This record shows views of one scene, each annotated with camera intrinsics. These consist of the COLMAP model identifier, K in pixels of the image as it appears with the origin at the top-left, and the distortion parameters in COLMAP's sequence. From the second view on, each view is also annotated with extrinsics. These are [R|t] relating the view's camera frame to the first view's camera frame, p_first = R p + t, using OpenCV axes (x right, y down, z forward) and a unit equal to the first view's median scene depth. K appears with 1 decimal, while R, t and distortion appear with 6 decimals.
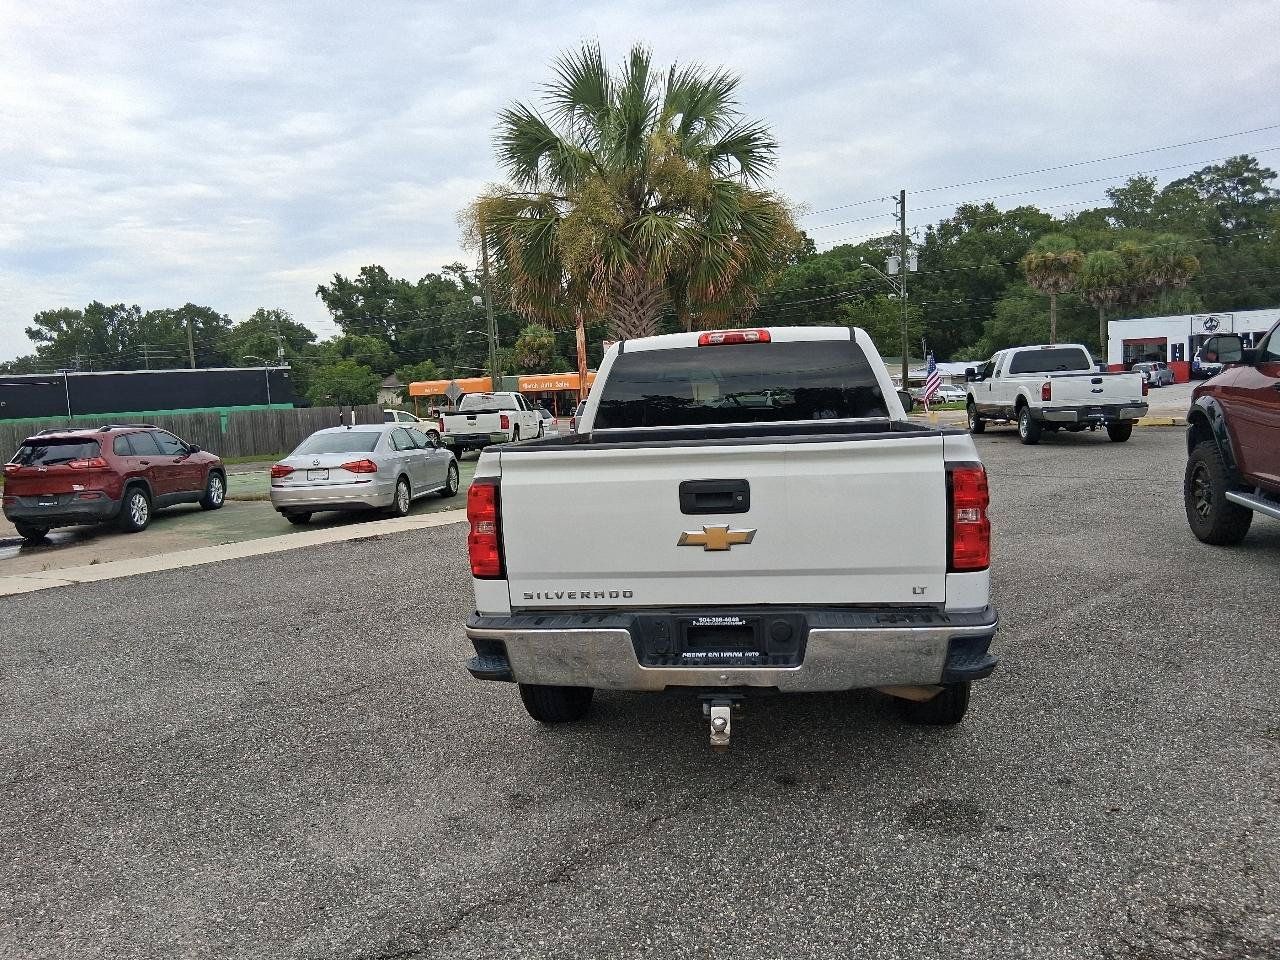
lens RADIAL K [[967.6, 0, 640.0], [0, 967.6, 480.0], [0, 0, 1]] dist [0.096620, -0.155115]
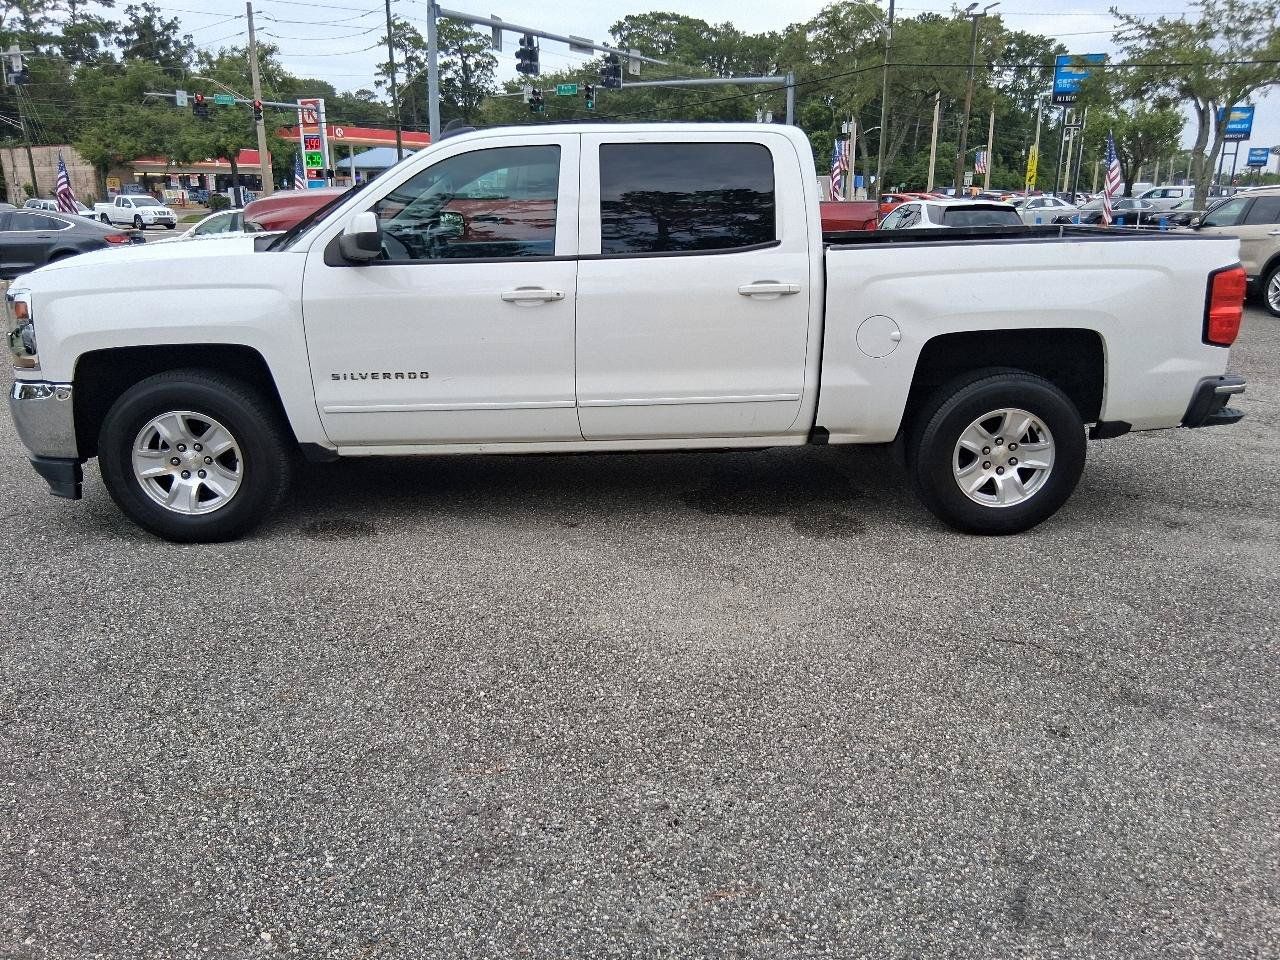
lens RADIAL K [[968.2, 0, 640.0], [0, 968.2, 480.0], [0, 0, 1]] dist [0.048212, -0.056597]
pose [[-0.189233, -0.230360, 0.954529, -0.059779], [0.099383, 0.962607, 0.252012, -0.005760], [-0.976890, 0.142553, -0.159263, 0.094429]]
